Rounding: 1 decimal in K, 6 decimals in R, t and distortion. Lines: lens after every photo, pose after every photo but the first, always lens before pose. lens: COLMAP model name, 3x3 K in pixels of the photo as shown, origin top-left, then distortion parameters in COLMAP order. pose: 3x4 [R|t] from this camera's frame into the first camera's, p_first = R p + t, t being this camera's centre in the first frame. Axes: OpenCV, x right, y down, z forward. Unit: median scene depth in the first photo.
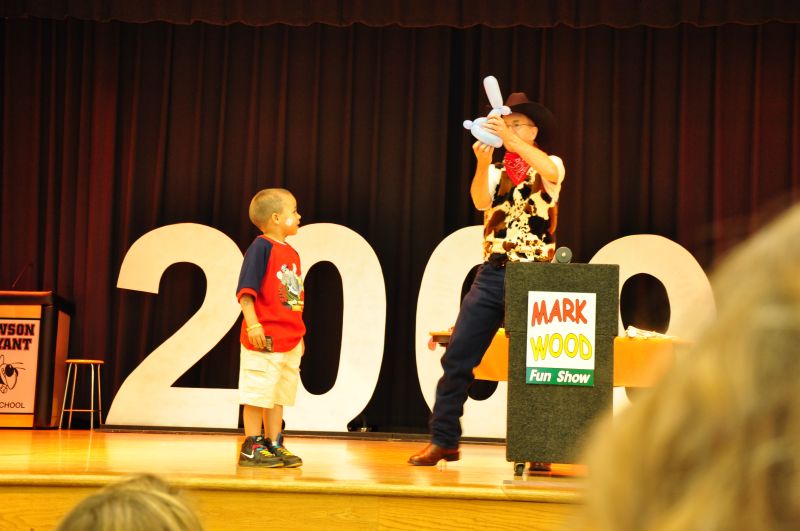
lens RADIAL K [[1258.7, 0, 402.0], [0, 1258.7, 265.1], [0, 0, 1]] dist [0.240850, 0.000000]
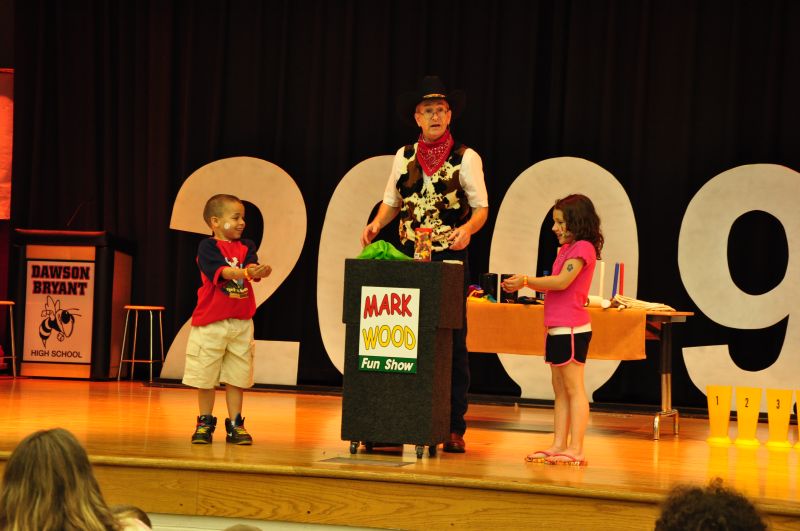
lens RADIAL K [[1826.1, 0, 400.3], [0, 1826.1, 283.1], [0, 0, 1]] dist [0.513543, 0.000000]
pose [[0.977335, 0.003021, -0.211677, 0.469078], [0.015563, 0.996167, 0.086072, -0.118159], [0.211126, -0.087415, 0.973542, -0.534101]]
